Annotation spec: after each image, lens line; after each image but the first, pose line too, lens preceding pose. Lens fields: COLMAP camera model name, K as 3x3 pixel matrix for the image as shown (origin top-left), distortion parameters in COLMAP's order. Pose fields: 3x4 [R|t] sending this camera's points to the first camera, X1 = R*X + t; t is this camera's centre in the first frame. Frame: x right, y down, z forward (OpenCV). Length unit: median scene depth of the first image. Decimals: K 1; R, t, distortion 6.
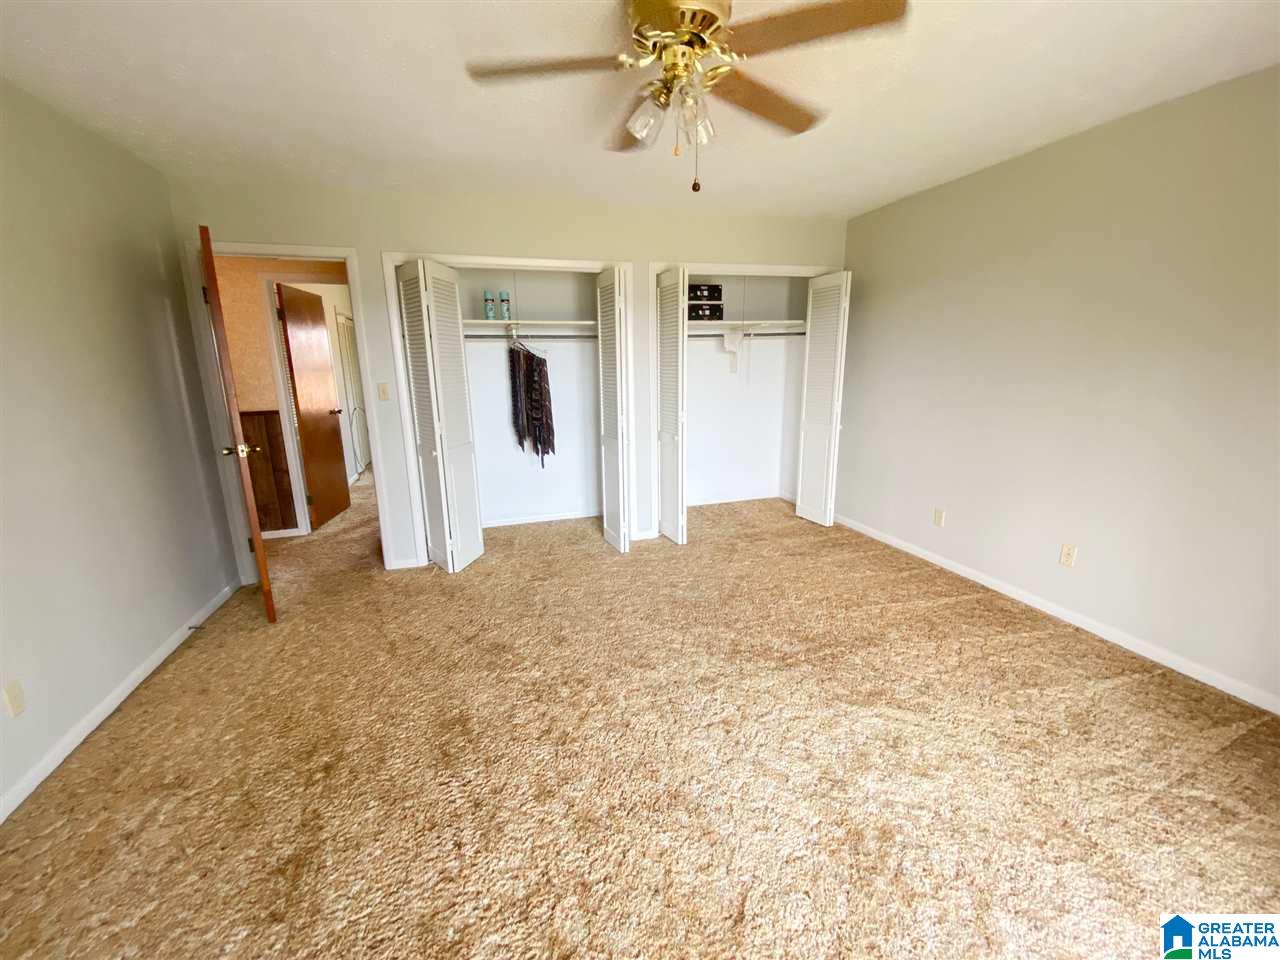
lens RADIAL K [[524.9, 0, 638.9], [0, 524.9, 478.5], [0, 0, 1]] dist [-0.003708, -0.000369]
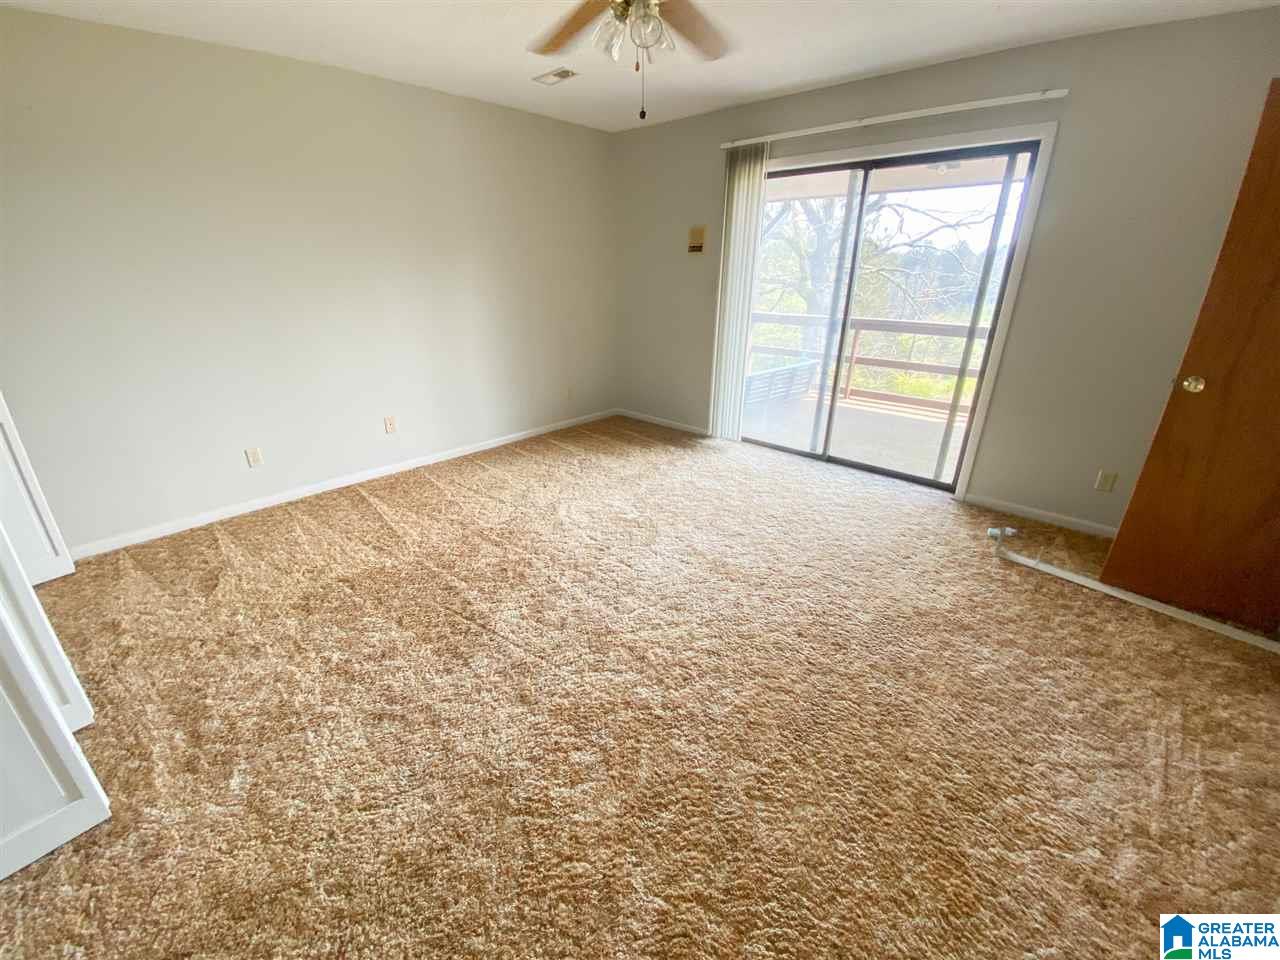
lens RADIAL K [[524.9, 0, 638.5], [0, 524.9, 480.3], [0, 0, 1]] dist [-0.003708, -0.000369]
pose [[-0.513822, -0.309104, 0.800276, -0.572516], [0.189882, 0.868722, 0.457456, -0.205593], [-0.836619, 0.387009, -0.387675, 0.954699]]
